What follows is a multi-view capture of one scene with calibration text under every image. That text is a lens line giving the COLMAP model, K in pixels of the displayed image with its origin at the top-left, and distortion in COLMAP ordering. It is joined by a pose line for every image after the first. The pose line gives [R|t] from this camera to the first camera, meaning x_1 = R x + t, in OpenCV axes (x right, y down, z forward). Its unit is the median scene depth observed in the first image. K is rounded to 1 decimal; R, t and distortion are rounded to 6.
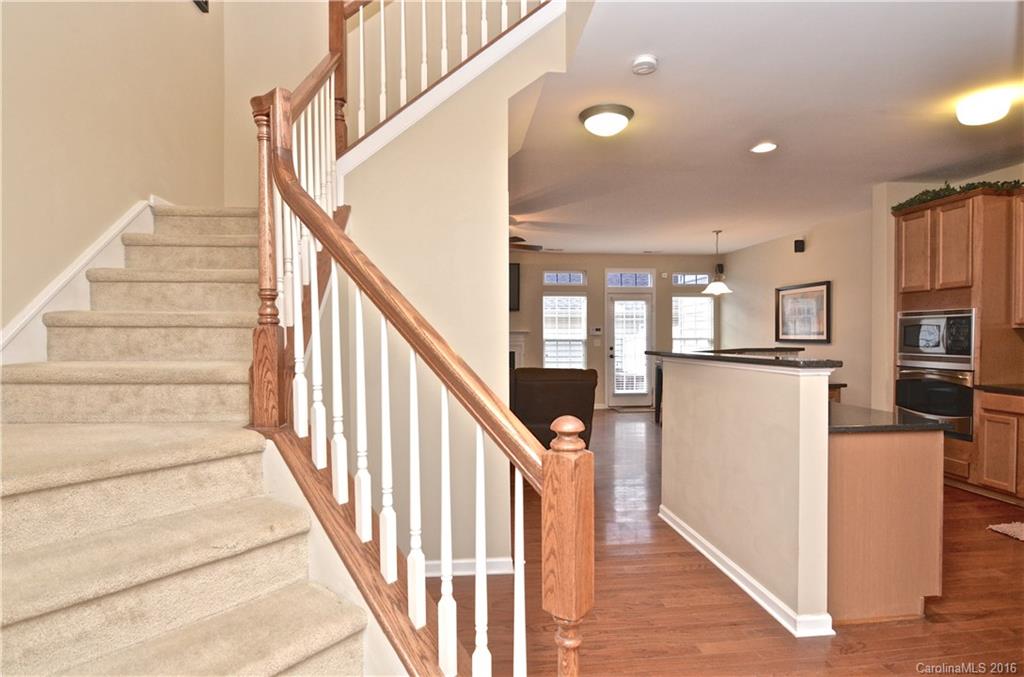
lens RADIAL K [[536.4, 0, 509.8], [0, 536.4, 348.3], [0, 0, 1]] dist [-0.017743, -0.003521]
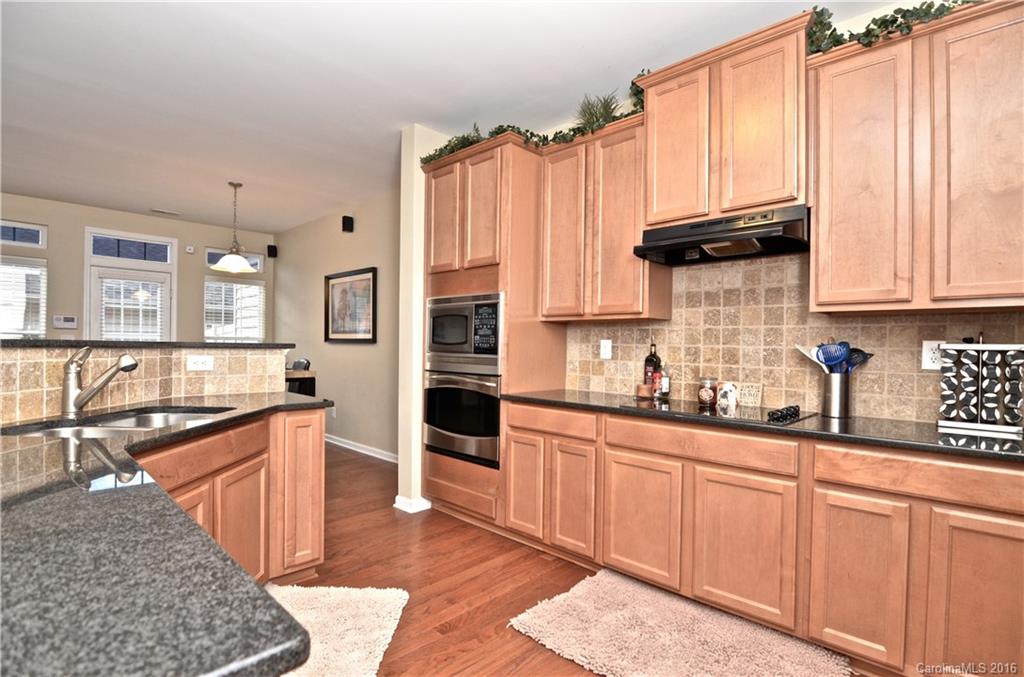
lens RADIAL K [[494.0, 0, 513.0], [0, 494.0, 346.7], [0, 0, 1]] dist [-0.008468, -0.007349]
pose [[0.767958, 0.015268, 0.640319, 0.380195], [-0.004617, 0.999822, -0.018303, 0.012558], [-0.640484, 0.011100, 0.767891, 0.385851]]
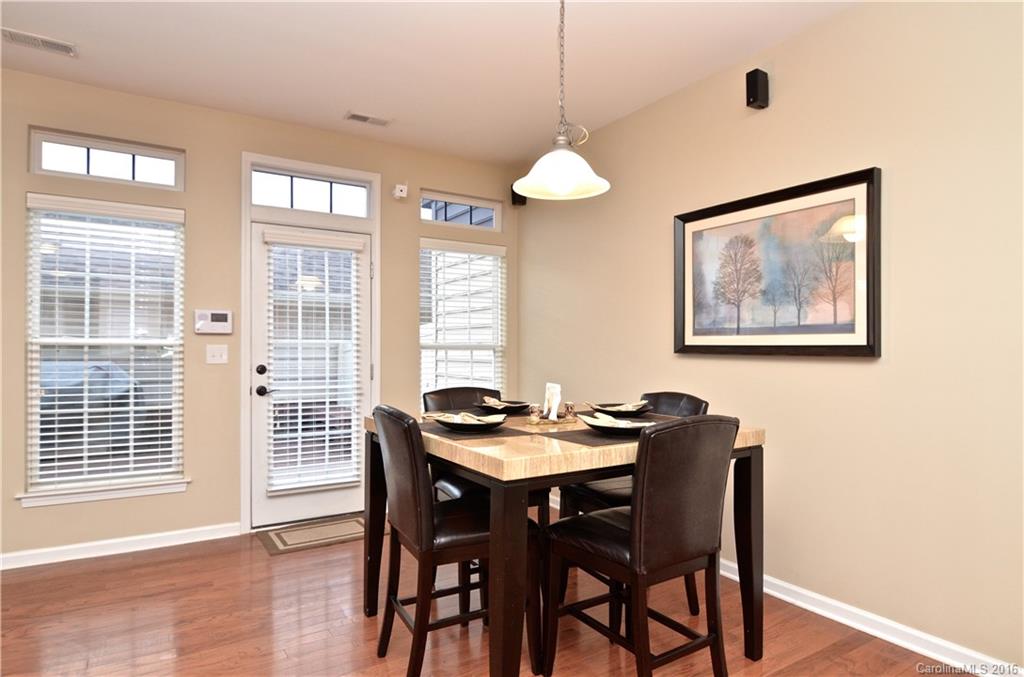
lens RADIAL K [[584.3, 0, 508.2], [0, 584.3, 340.7], [0, 0, 1]] dist [-0.005724, -0.000838]
pose [[0.903793, 0.013653, 0.427752, 0.326199], [0.001432, 0.999389, -0.034924, -0.009374], [-0.427968, 0.032177, 0.903221, 1.066653]]
